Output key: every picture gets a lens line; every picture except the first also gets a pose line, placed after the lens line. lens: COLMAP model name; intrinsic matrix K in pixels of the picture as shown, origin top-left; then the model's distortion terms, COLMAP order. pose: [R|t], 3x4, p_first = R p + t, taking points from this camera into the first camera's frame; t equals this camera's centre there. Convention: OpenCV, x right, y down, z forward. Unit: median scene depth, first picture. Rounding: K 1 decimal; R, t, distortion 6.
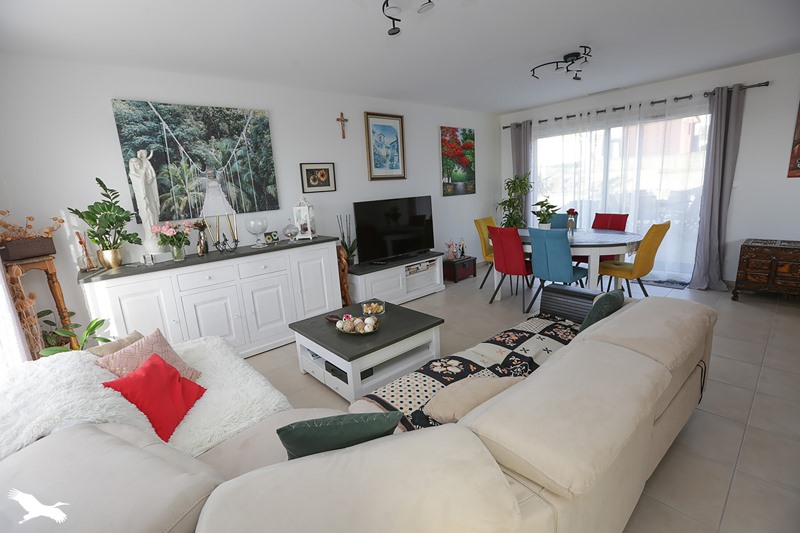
lens RADIAL K [[364.0, 0, 400.0], [0, 364.0, 266.5], [0, 0, 1]] dist [-0.051411, 0.015035]
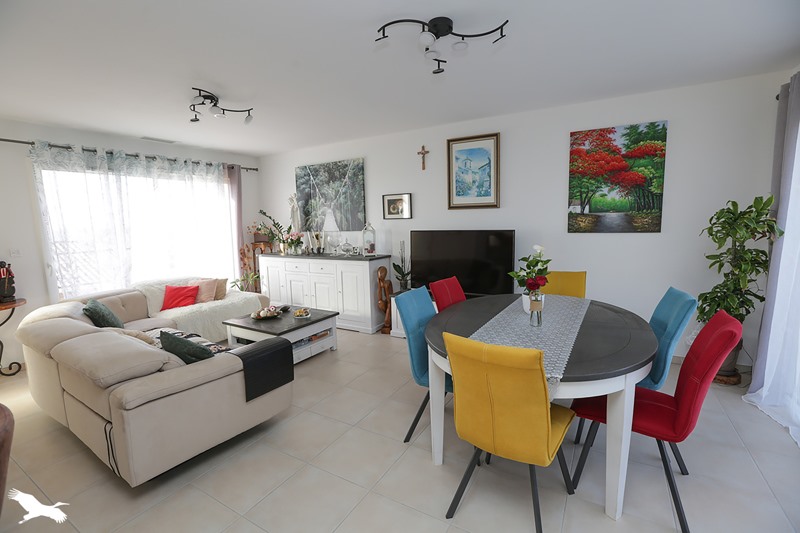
lens RADIAL K [[364.0, 0, 400.0], [0, 364.0, 266.5], [0, 0, 1]] dist [-0.051411, 0.015035]
pose [[0.307913, 0.175919, -0.935009, 0.909802], [-0.197517, 0.973165, 0.118053, -0.200247], [0.930686, 0.148330, 0.334397, 0.654771]]
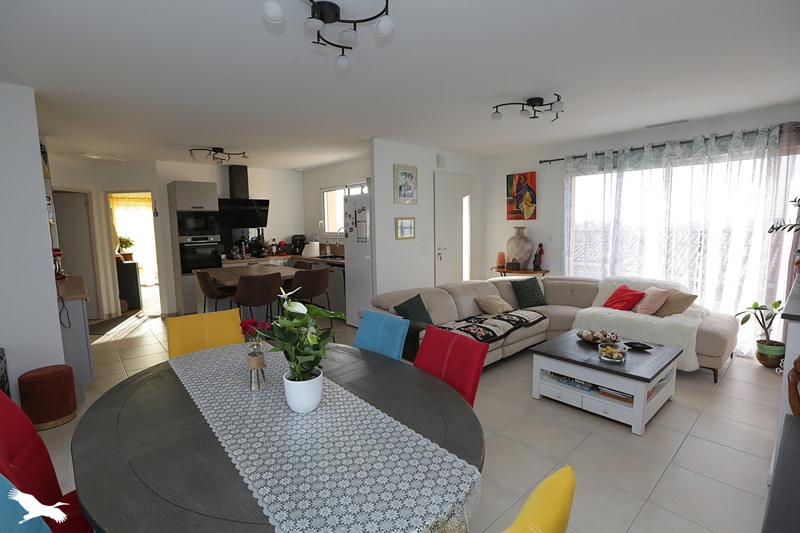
lens RADIAL K [[373.5, 0, 400.0], [0, 373.5, 266.5], [0, 0, 1]] dist [-0.000154, -0.000023]
pose [[-0.996565, 0.082727, -0.003781, 0.327096], [0.077097, 0.943471, 0.322364, -0.323948], [0.030236, 0.320965, -0.946608, 1.350392]]
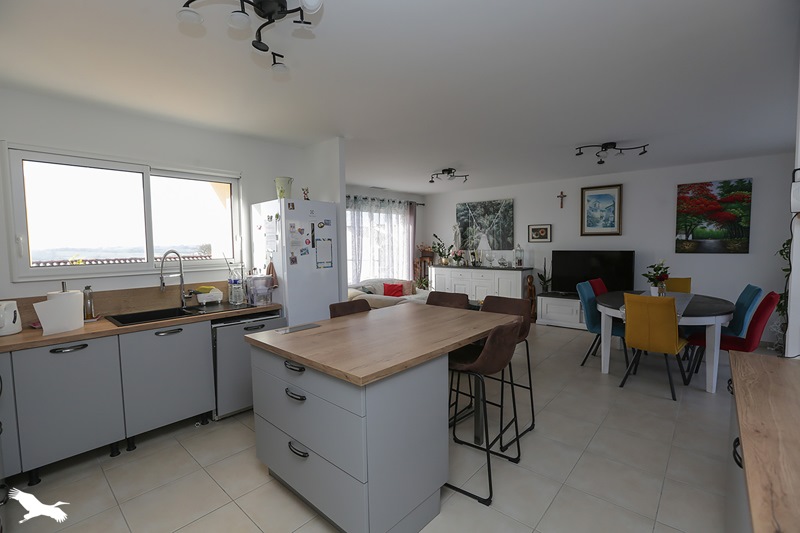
lens RADIAL K [[369.6, 0, 411.1], [0, 369.6, 264.3], [0, 0, 1]] dist [-0.001740, -0.000151]
pose [[0.150251, 0.121940, -0.981099, 1.361945], [-0.207216, 0.974206, 0.089349, -0.139589], [0.966688, 0.189875, 0.171643, 0.179399]]
